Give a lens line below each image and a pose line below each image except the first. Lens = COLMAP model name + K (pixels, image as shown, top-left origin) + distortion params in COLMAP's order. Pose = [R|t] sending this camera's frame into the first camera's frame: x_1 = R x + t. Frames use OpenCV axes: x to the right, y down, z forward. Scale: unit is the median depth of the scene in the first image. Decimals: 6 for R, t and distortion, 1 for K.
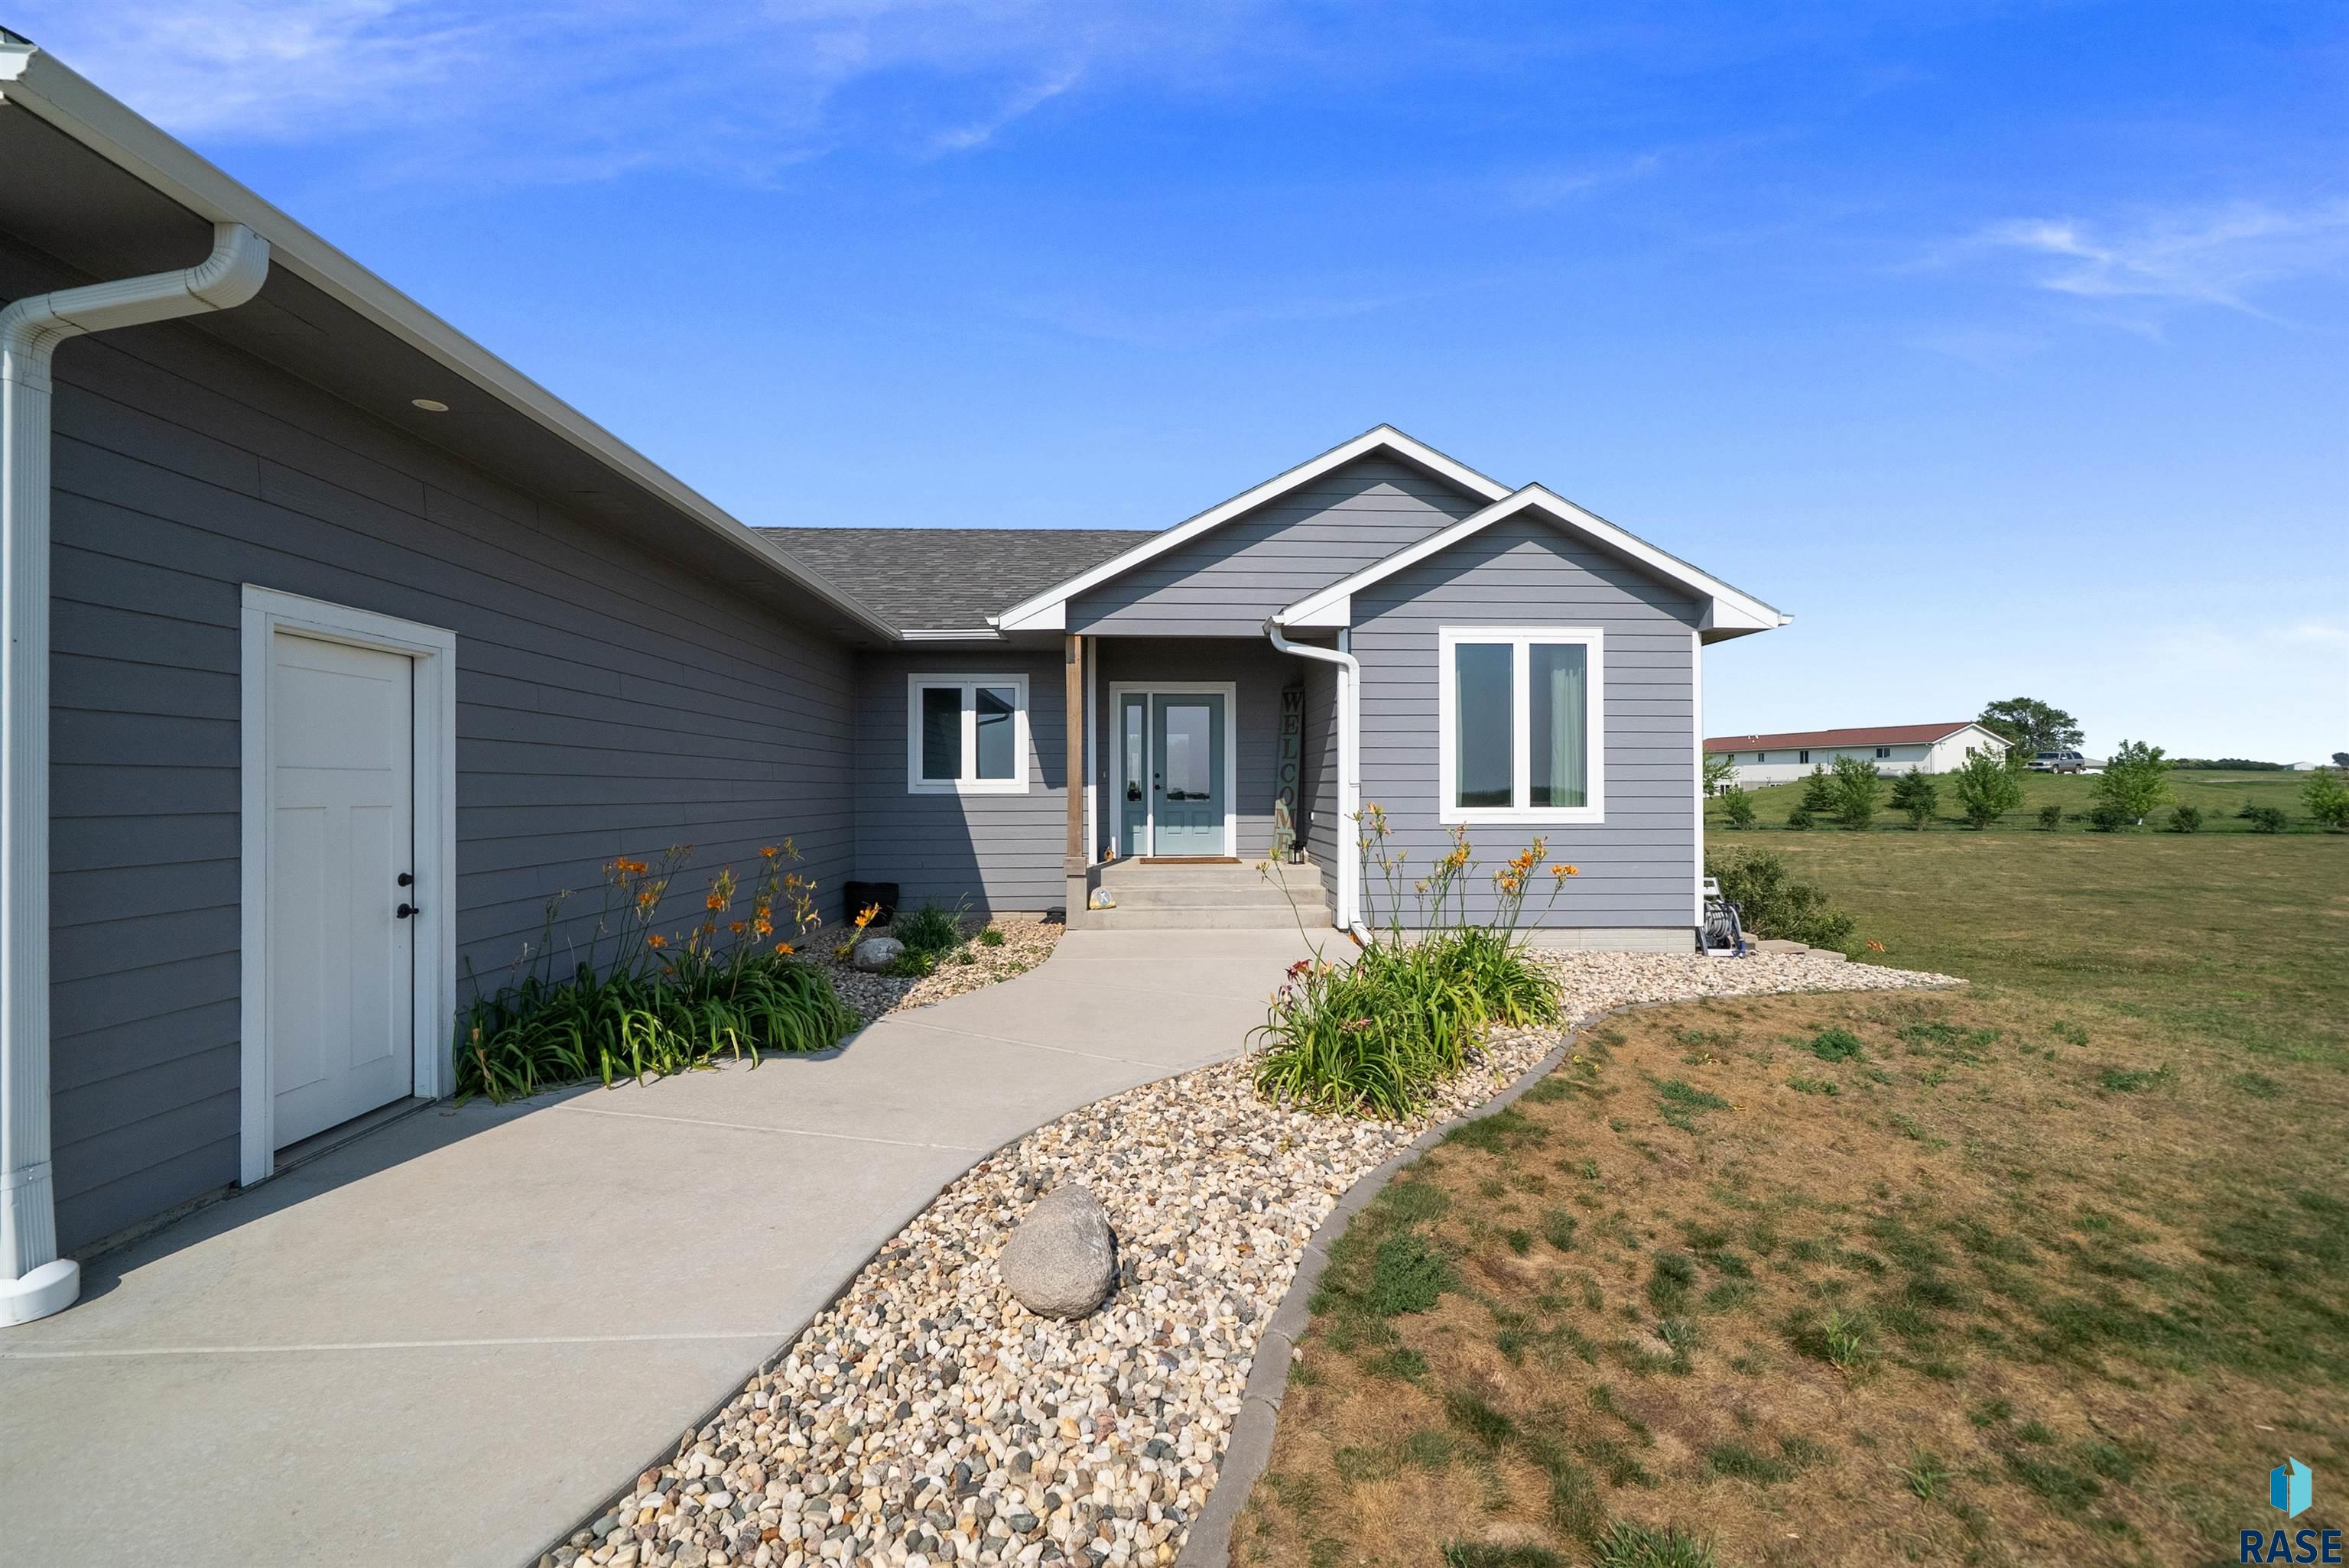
lens RADIAL K [[935.3, 0, 1174.5], [0, 935.3, 784.0], [0, 0, 1]] dist [-0.000895, -0.000039]
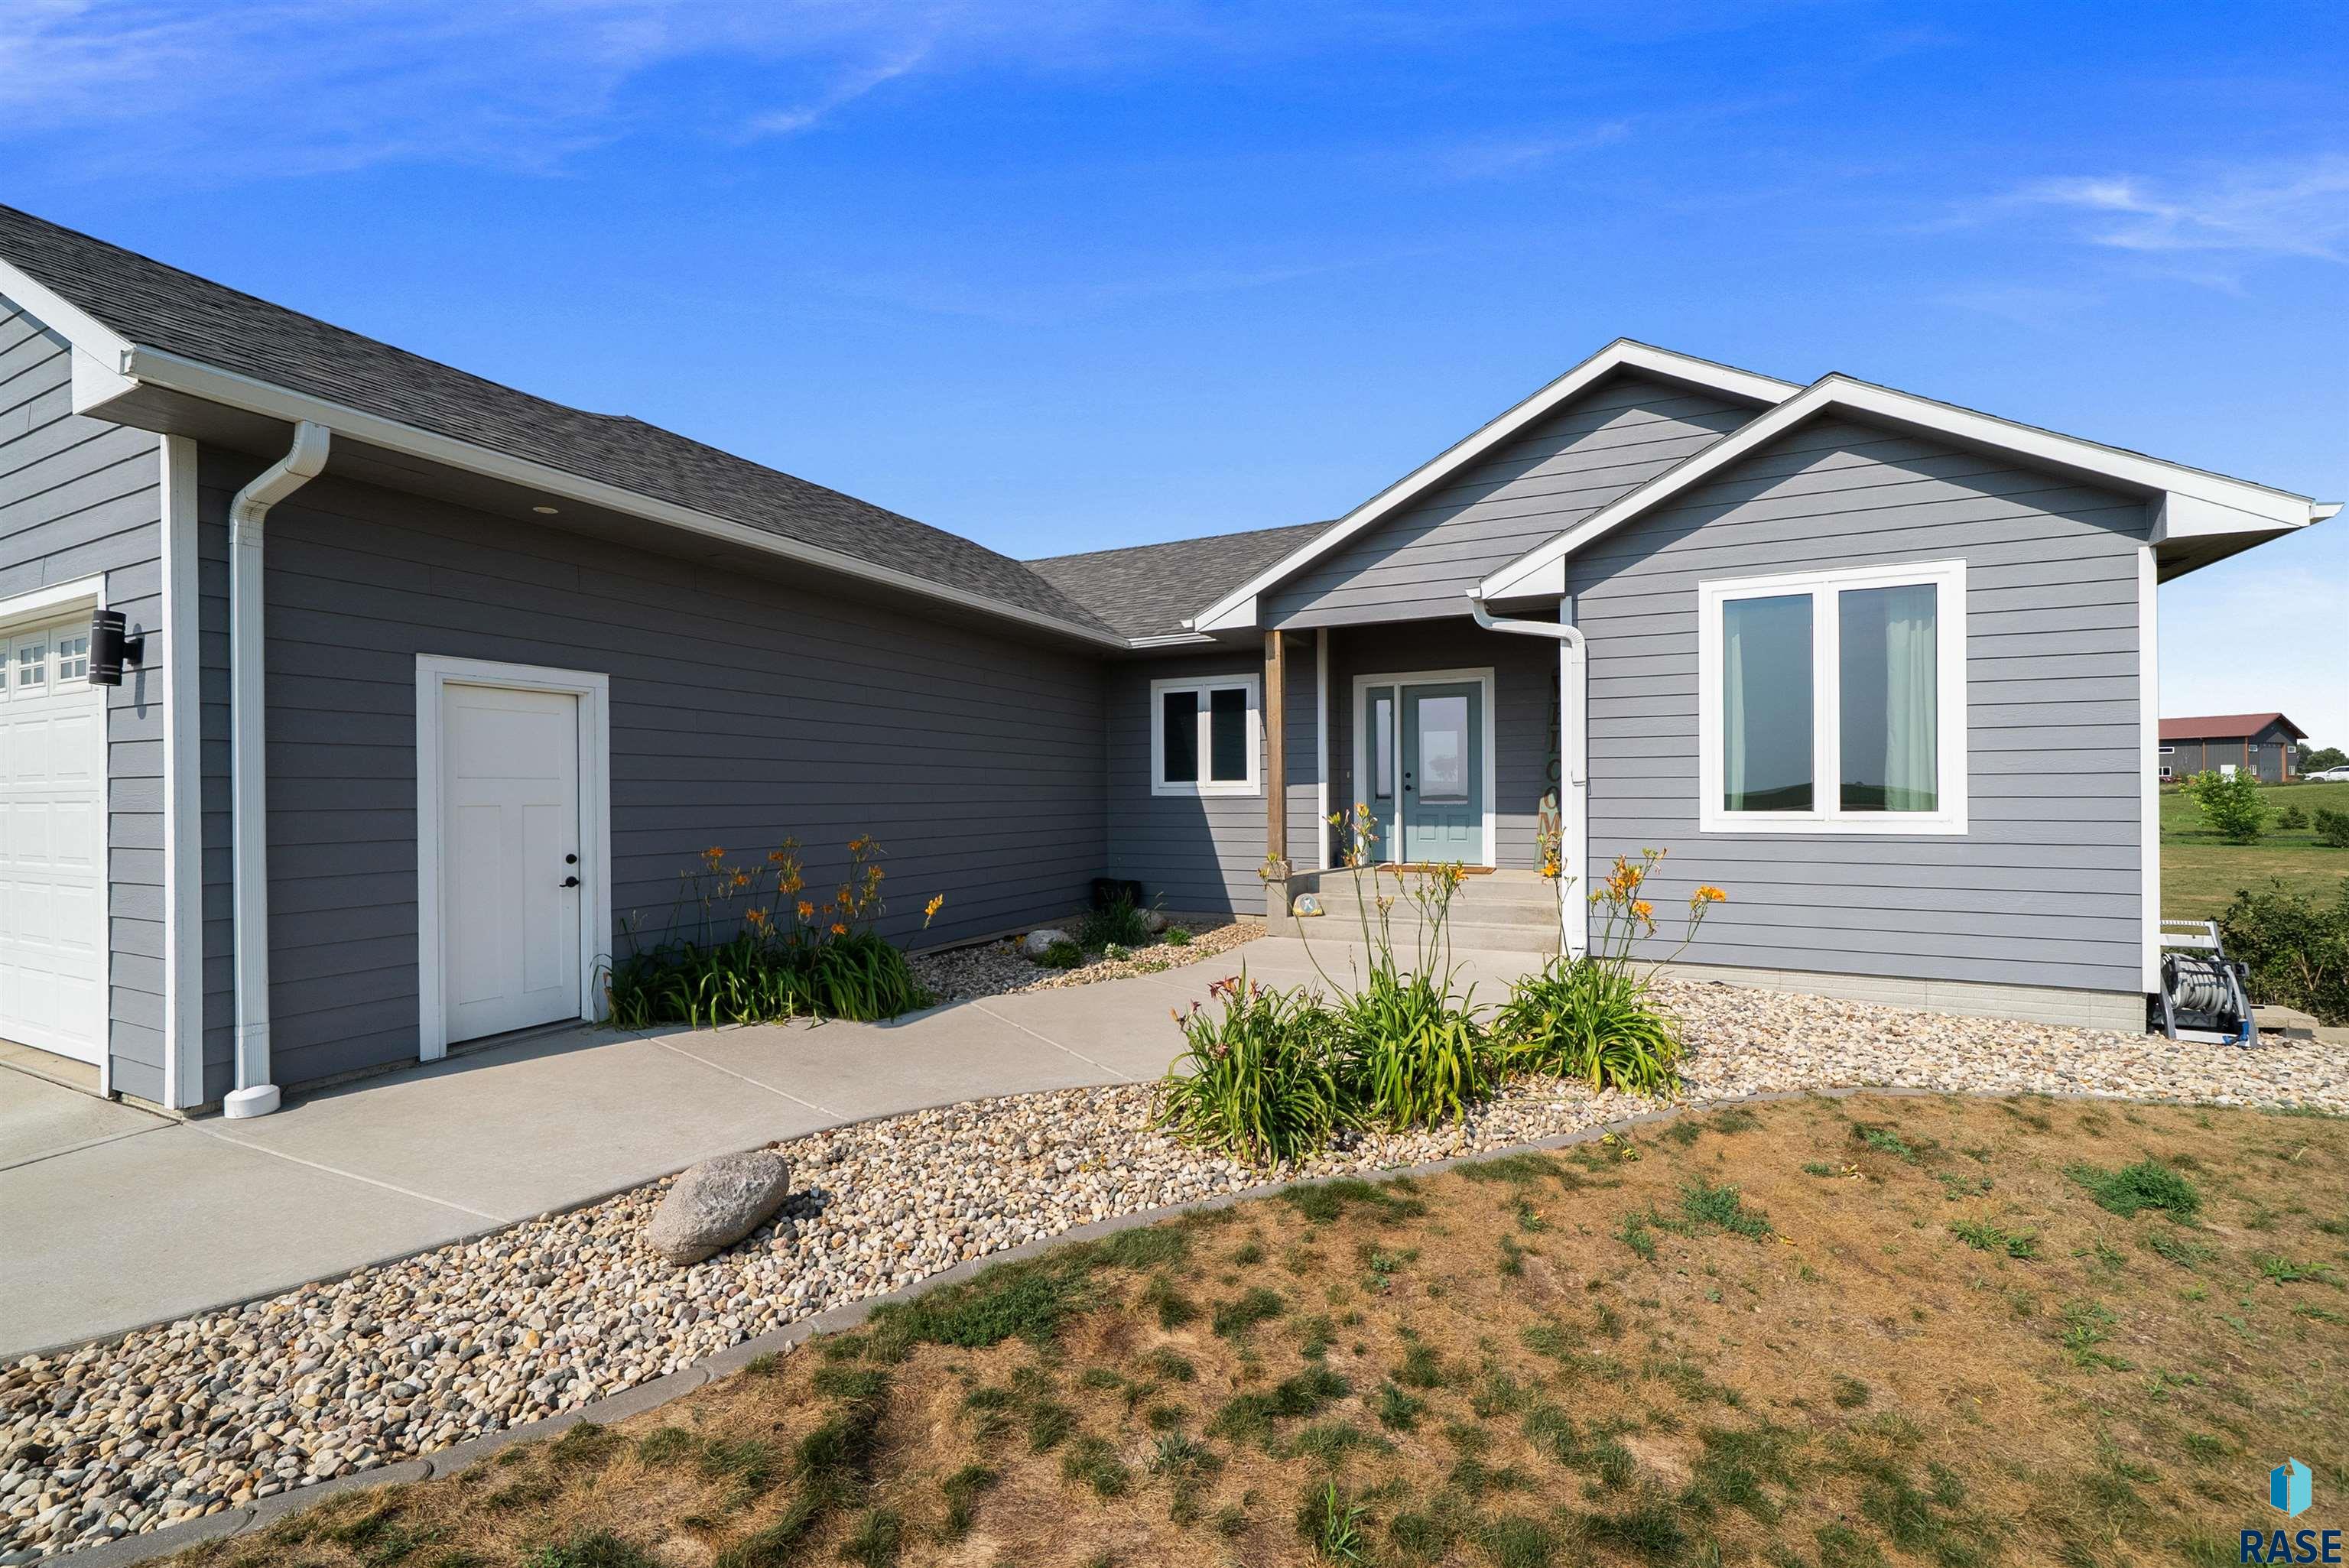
lens RADIAL K [[960.3, 0, 1171.9], [0, 960.3, 796.4], [0, 0, 1]] dist [-0.000660, -0.000065]
pose [[0.882221, -0.002520, -0.470830, 0.270387], [0.007333, 0.999938, 0.008388, 0.002543], [0.470779, -0.010853, 0.882184, 0.077936]]
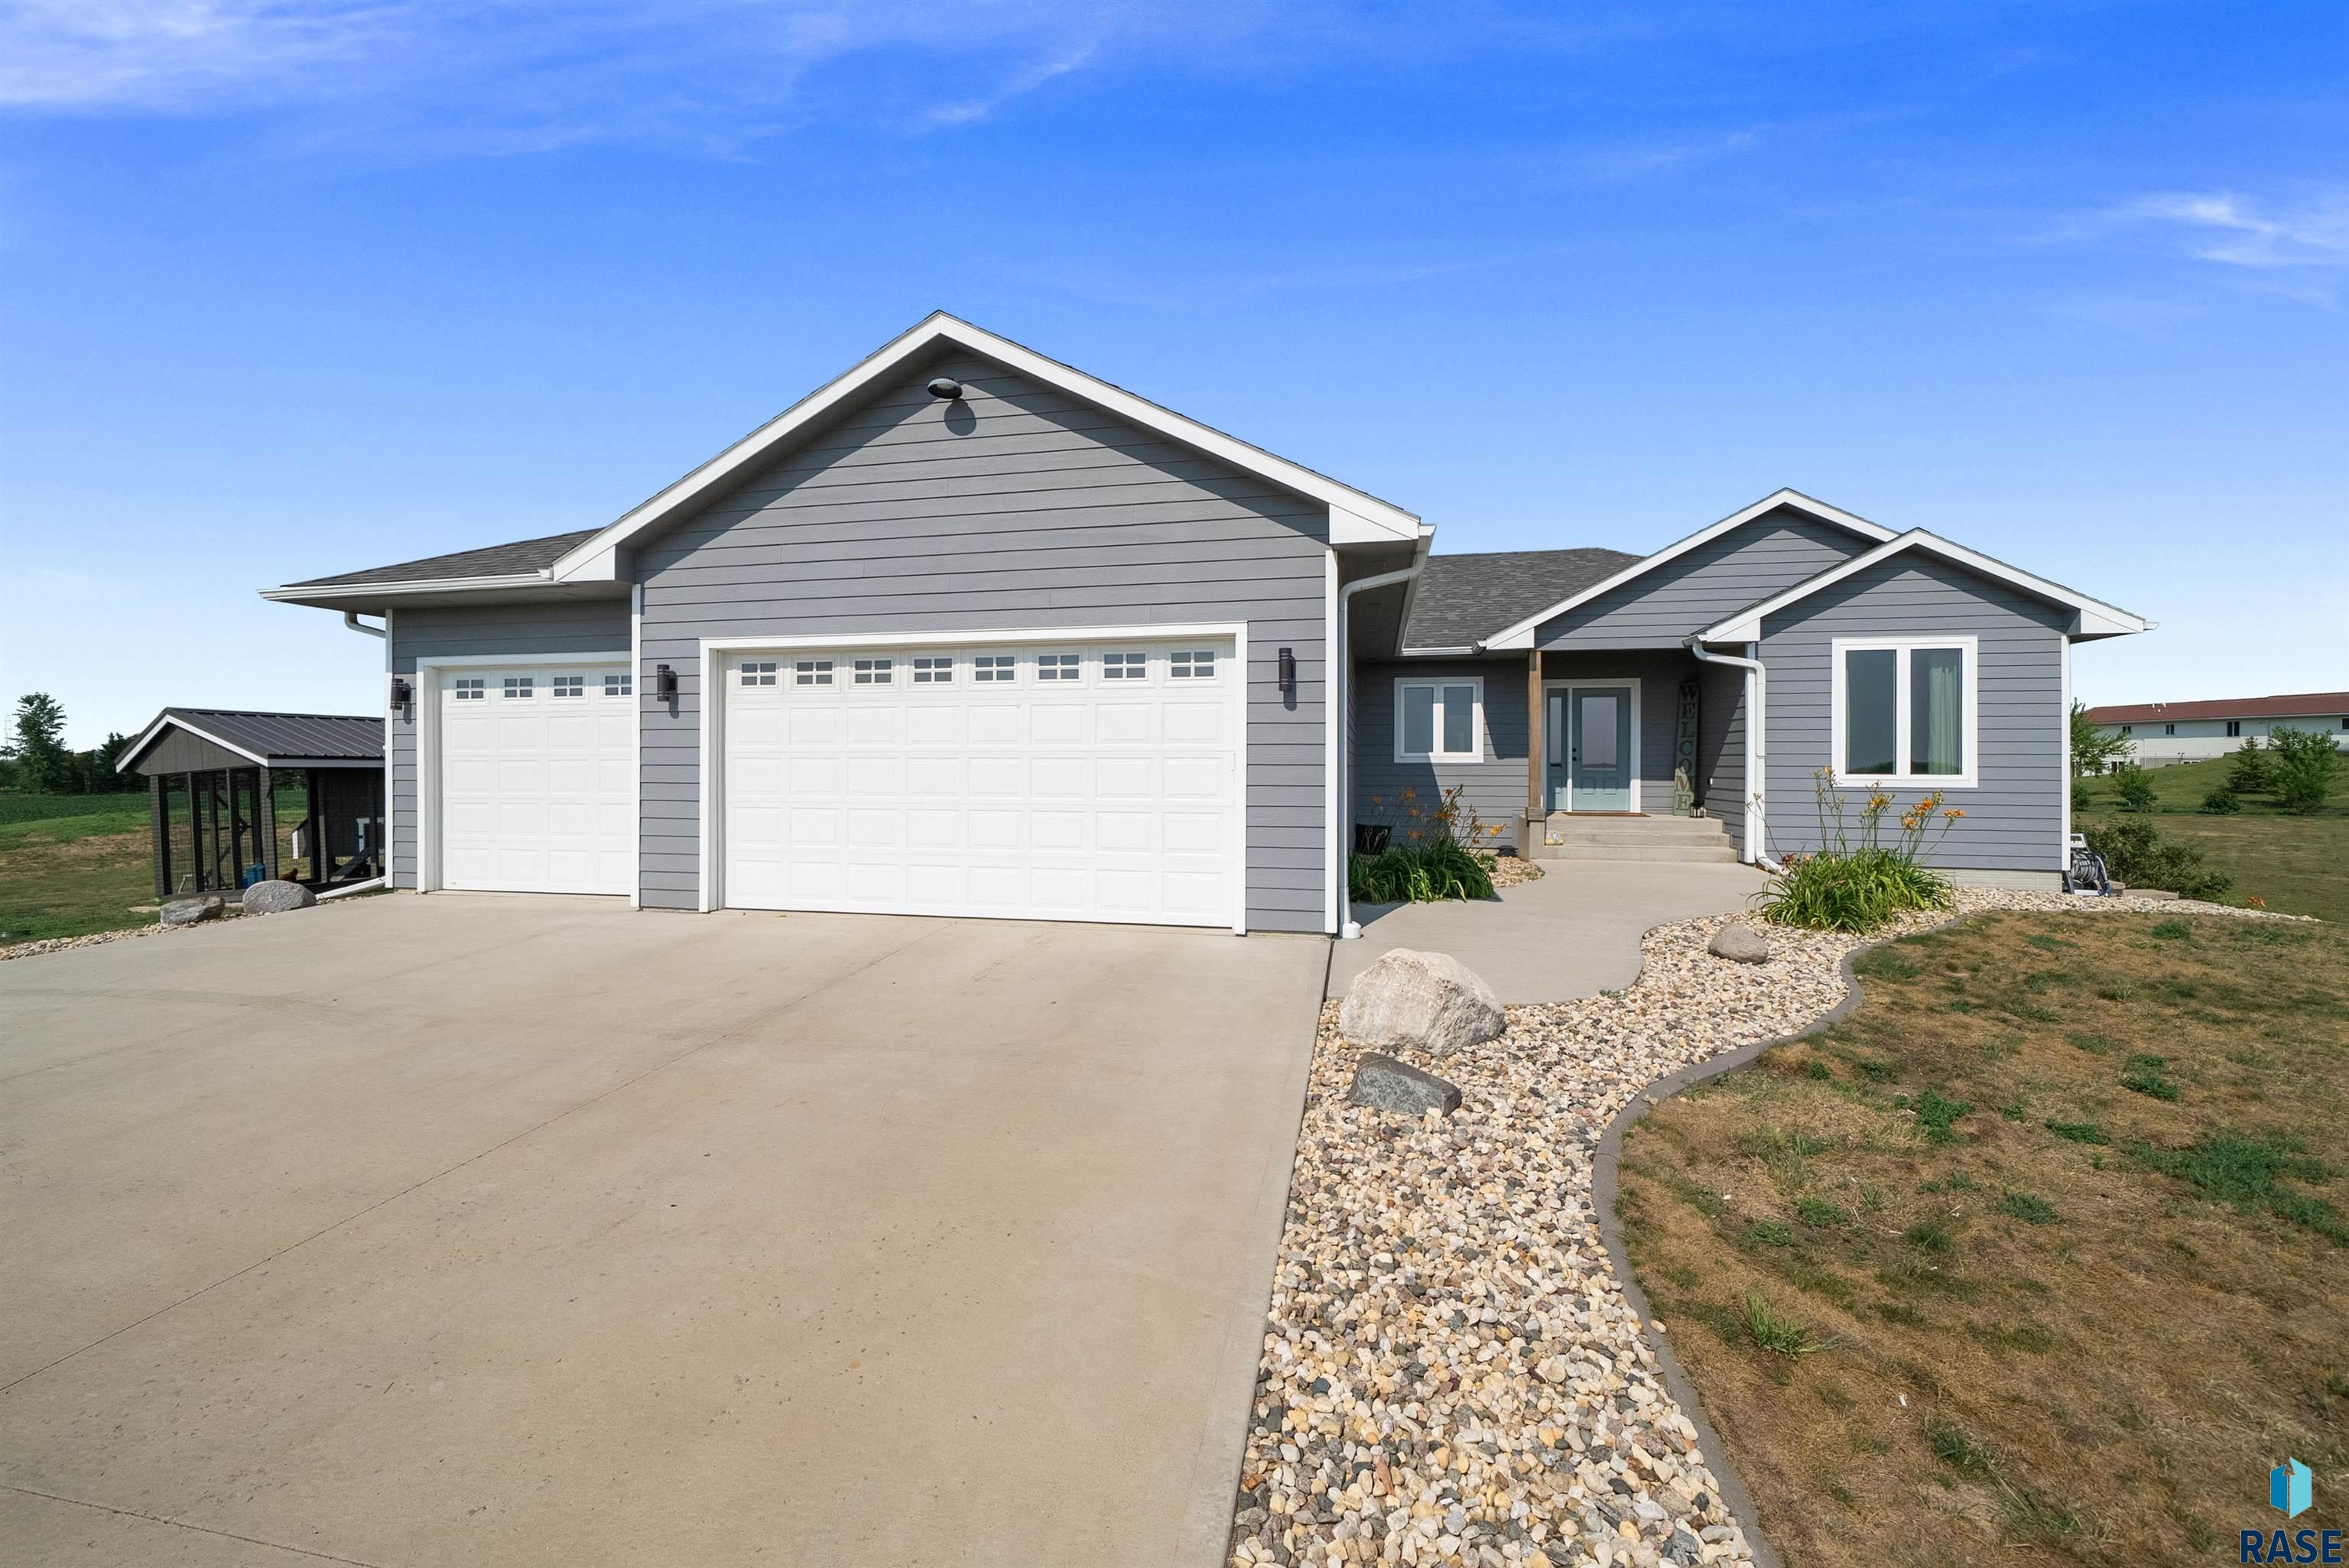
lens RADIAL K [[949.2, 0, 1176.2], [0, 949.2, 761.1], [0, 0, 1]] dist [0.000390, 0.000225]
pose [[0.968528, 0.004394, -0.248865, -0.281369], [-0.003650, 0.999987, 0.003450, 0.004901], [0.248878, -0.002433, 0.968532, -0.536095]]
